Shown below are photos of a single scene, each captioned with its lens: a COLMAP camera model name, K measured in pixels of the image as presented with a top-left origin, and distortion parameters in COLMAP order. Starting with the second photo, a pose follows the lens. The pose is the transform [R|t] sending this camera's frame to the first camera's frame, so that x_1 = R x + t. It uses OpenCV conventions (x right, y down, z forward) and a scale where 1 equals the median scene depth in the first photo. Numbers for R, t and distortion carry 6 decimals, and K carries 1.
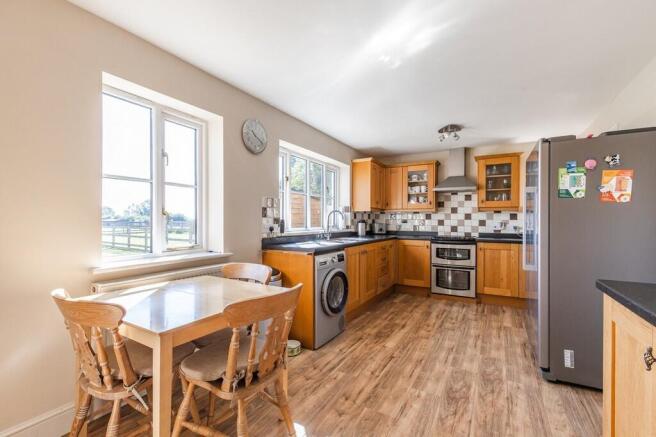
lens RADIAL K [[293.0, 0, 322.1], [0, 293.0, 220.4], [0, 0, 1]] dist [0.004282, -0.000776]
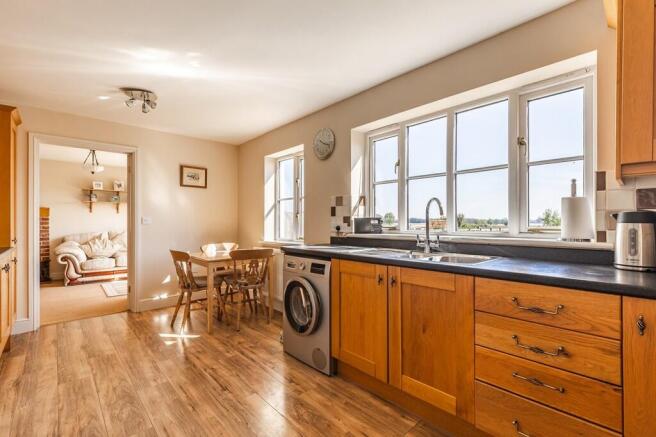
lens RADIAL K [[293.0, 0, 326.4], [0, 293.0, 224.6], [0, 0, 1]] dist [0.004282, -0.000776]
pose [[-0.286181, -0.000786, -0.958175, 1.034211], [-0.001951, 0.999998, -0.000237, 0.023289], [0.958174, 0.001801, -0.286182, 1.671298]]
